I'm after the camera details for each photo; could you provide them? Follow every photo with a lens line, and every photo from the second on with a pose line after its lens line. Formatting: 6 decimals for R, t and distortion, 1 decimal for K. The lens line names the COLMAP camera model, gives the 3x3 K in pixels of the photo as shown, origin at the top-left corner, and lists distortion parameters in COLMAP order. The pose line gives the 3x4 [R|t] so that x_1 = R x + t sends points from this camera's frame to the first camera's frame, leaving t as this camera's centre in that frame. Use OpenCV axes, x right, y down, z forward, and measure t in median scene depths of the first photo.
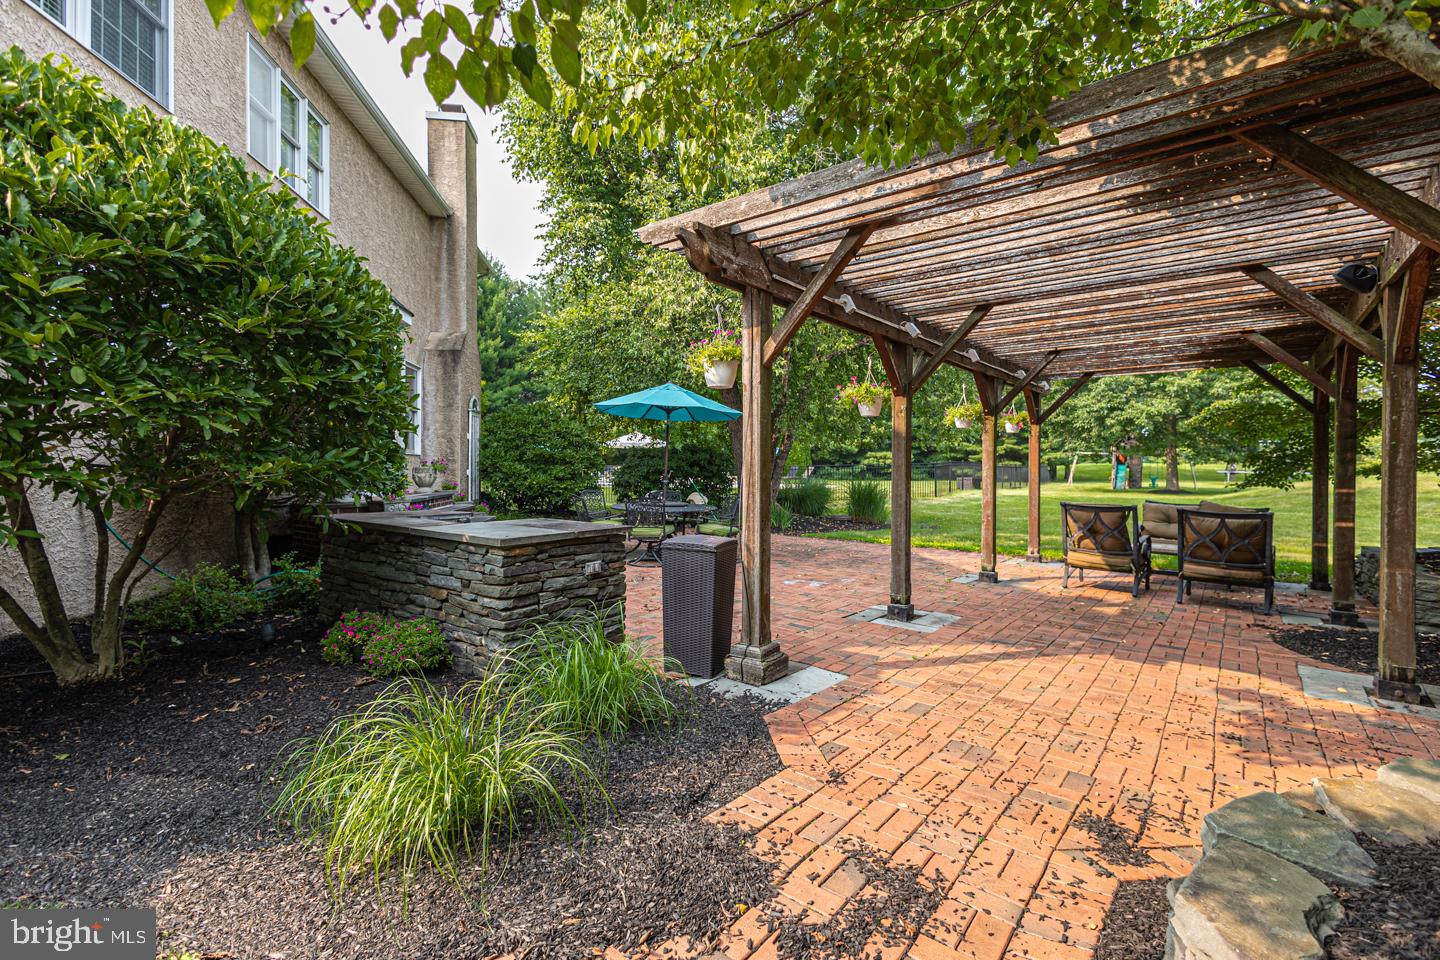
lens RADIAL K [[663.7, 0, 730.1], [0, 663.7, 470.6], [0, 0, 1]] dist [0.006174, 0.000433]
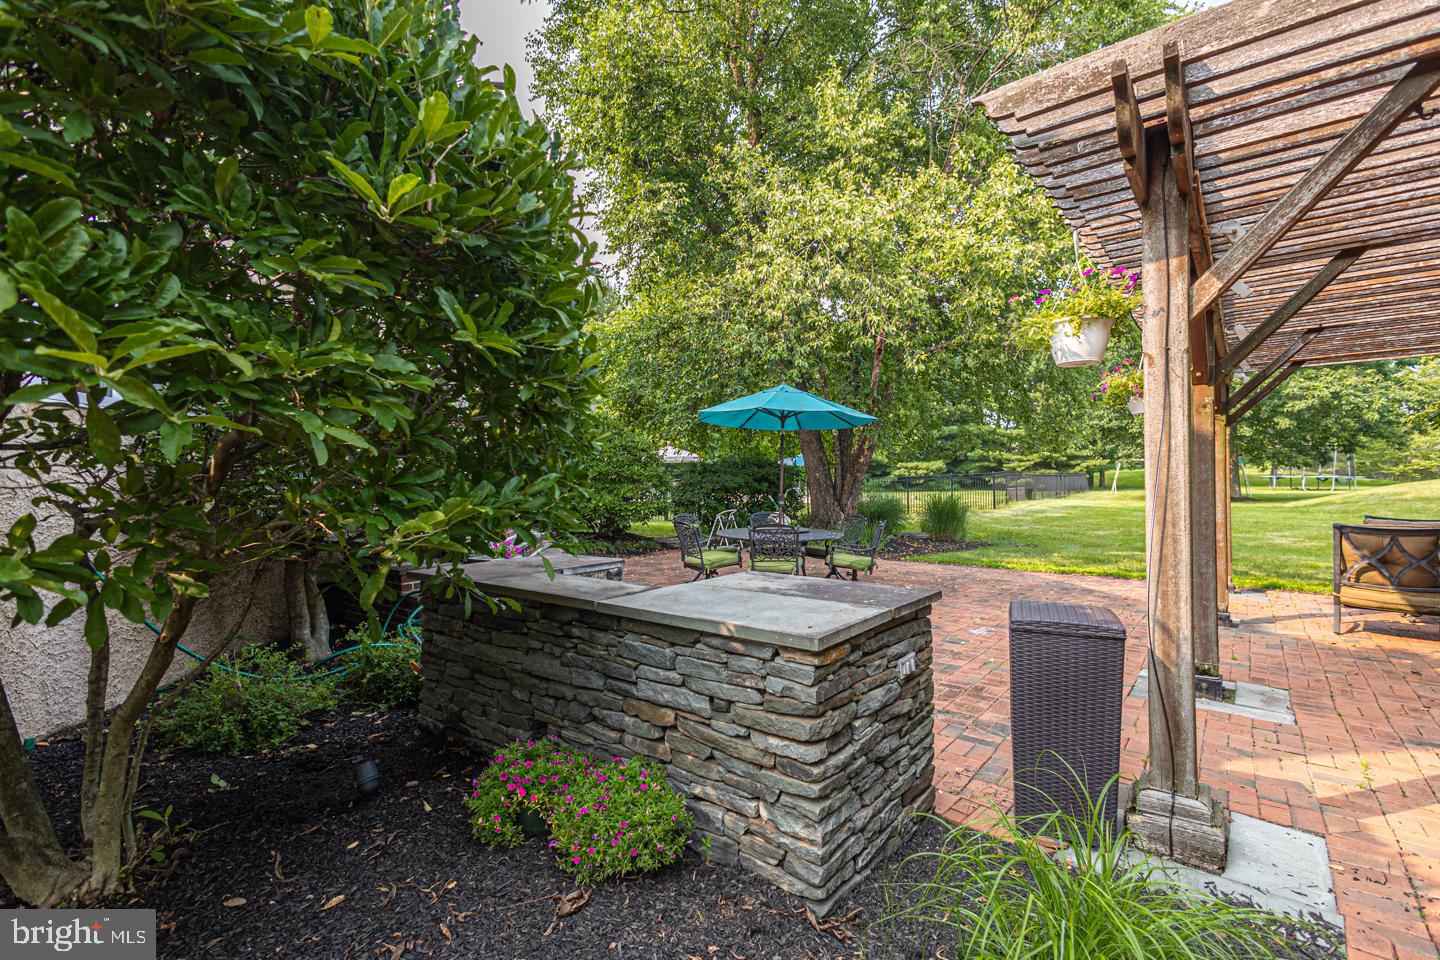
lens RADIAL K [[663.7, 0, 729.0], [0, 663.7, 478.7], [0, 0, 1]] dist [0.006174, 0.000433]
pose [[0.999760, -0.017457, -0.013227, -0.352007], [0.017362, 0.999823, -0.007221, -0.020474], [0.013350, 0.006989, 0.999886, 0.392557]]
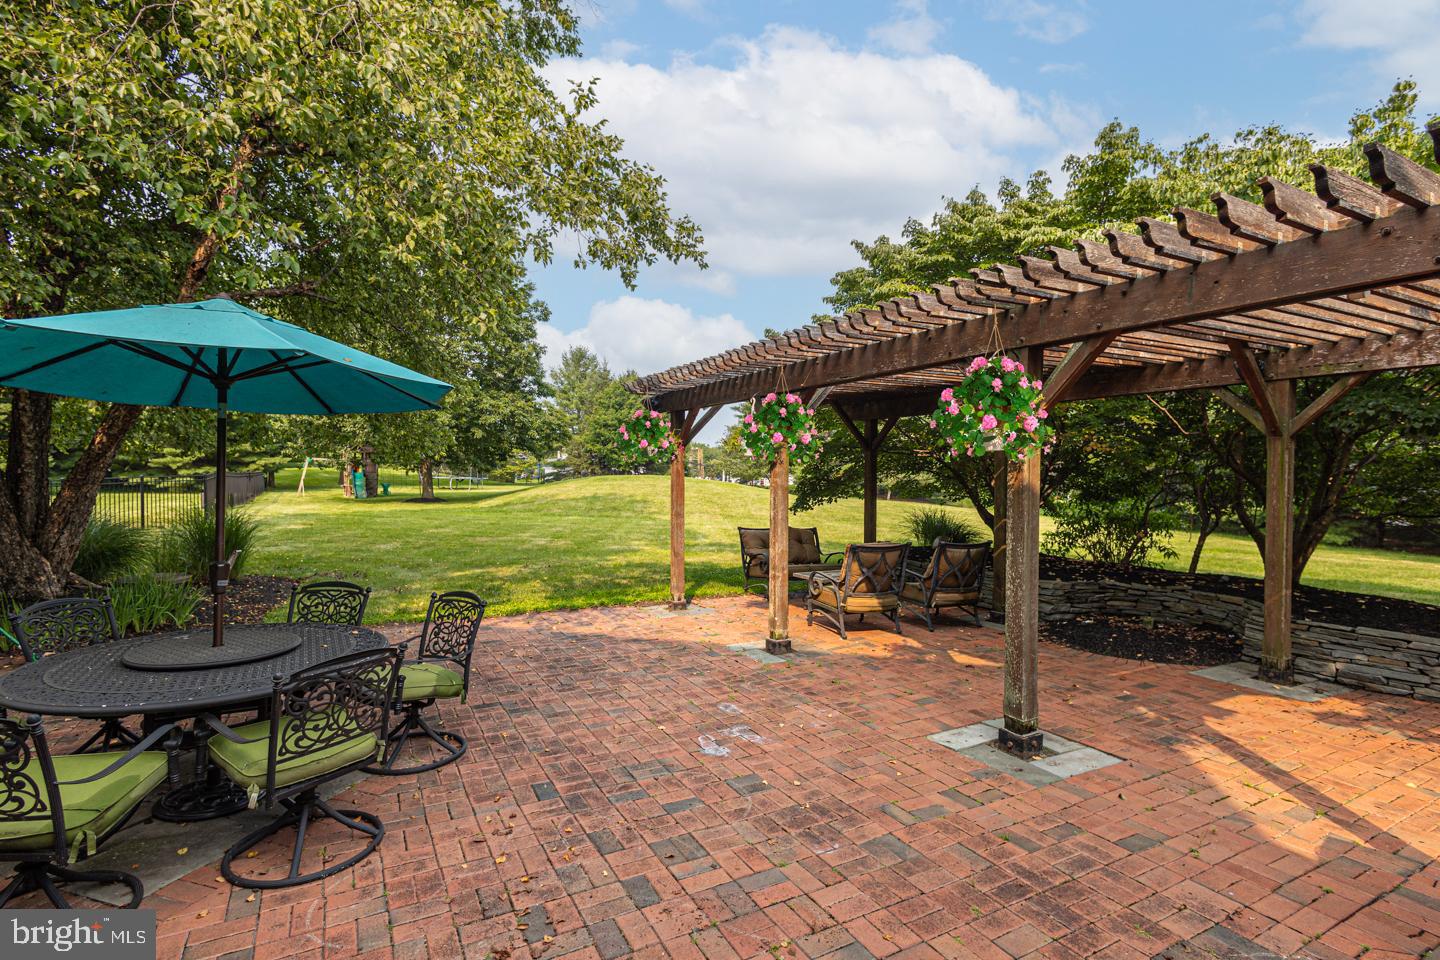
lens RADIAL K [[663.7, 0, 723.3], [0, 663.7, 475.4], [0, 0, 1]] dist [0.006174, 0.000433]
pose [[0.411838, -0.007373, 0.911227, -0.707257], [0.002640, 0.999973, 0.006898, -0.095878], [-0.911253, -0.000435, 0.411847, 1.442691]]
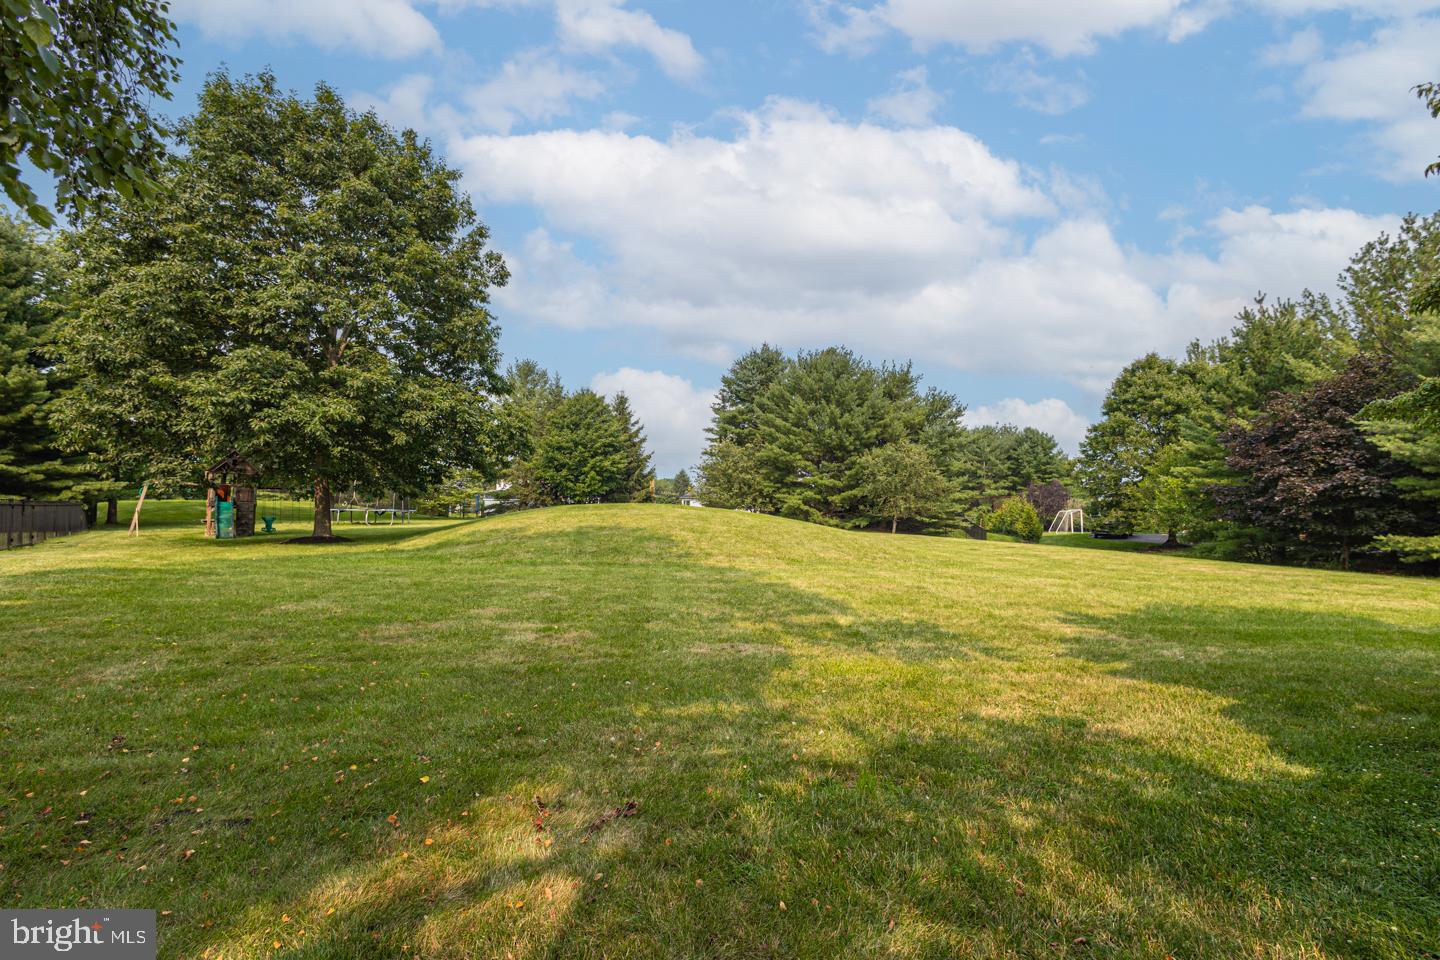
lens RADIAL K [[663.7, 0, 722.8], [0, 663.7, 469.8], [0, 0, 1]] dist [0.006174, 0.000433]
pose [[0.328036, 0.045418, 0.943573, 1.209994], [0.009501, 0.998634, -0.051371, -0.006608], [-0.944618, 0.025817, 0.327156, 3.243715]]
